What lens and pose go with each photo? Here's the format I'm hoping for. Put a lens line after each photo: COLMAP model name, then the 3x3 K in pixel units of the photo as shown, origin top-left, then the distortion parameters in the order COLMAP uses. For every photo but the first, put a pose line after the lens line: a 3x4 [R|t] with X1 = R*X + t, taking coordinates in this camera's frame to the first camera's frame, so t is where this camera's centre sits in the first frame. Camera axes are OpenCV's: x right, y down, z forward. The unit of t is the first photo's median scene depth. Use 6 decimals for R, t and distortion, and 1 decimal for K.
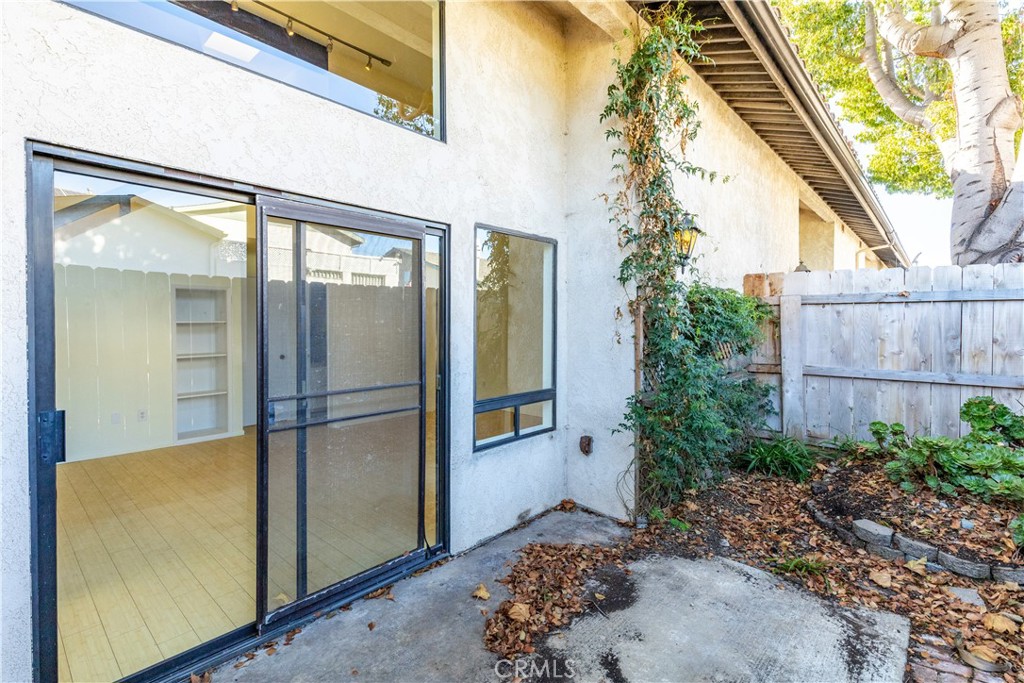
lens RADIAL K [[469.3, 0, 521.1], [0, 469.3, 322.3], [0, 0, 1]] dist [0.001599, 0.000341]
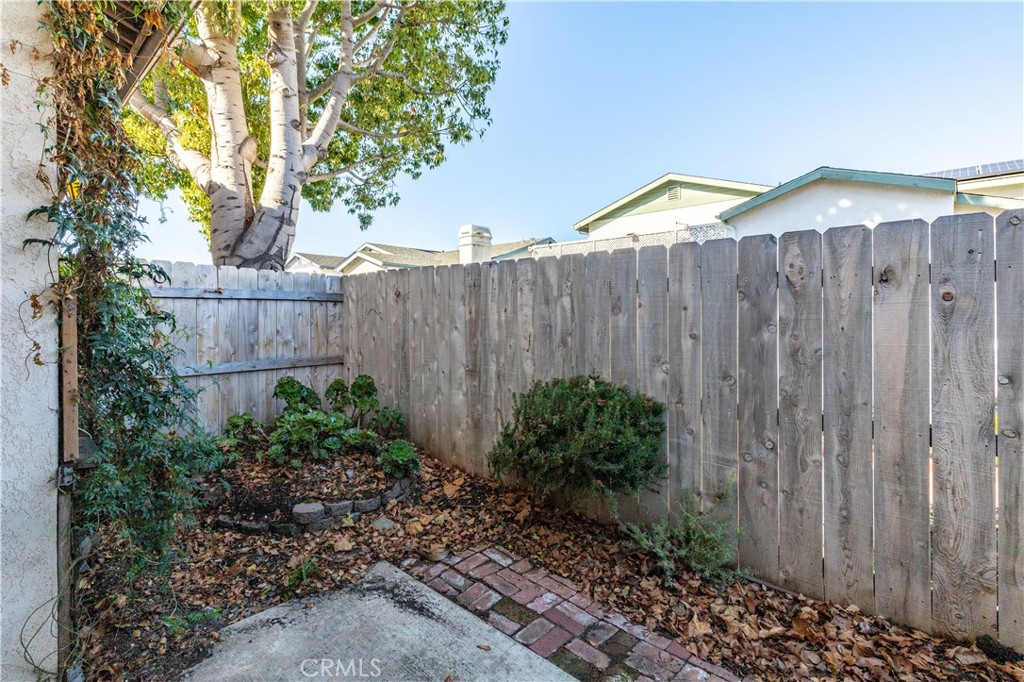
lens RADIAL K [[469.3, 0, 495.8], [0, 469.3, 309.5], [0, 0, 1]] dist [0.001599, 0.000341]
pose [[0.068707, 0.008506, 0.997601, -0.269174], [0.004562, 0.999951, -0.008840, -0.008385], [-0.997626, 0.005159, 0.068665, 0.436013]]
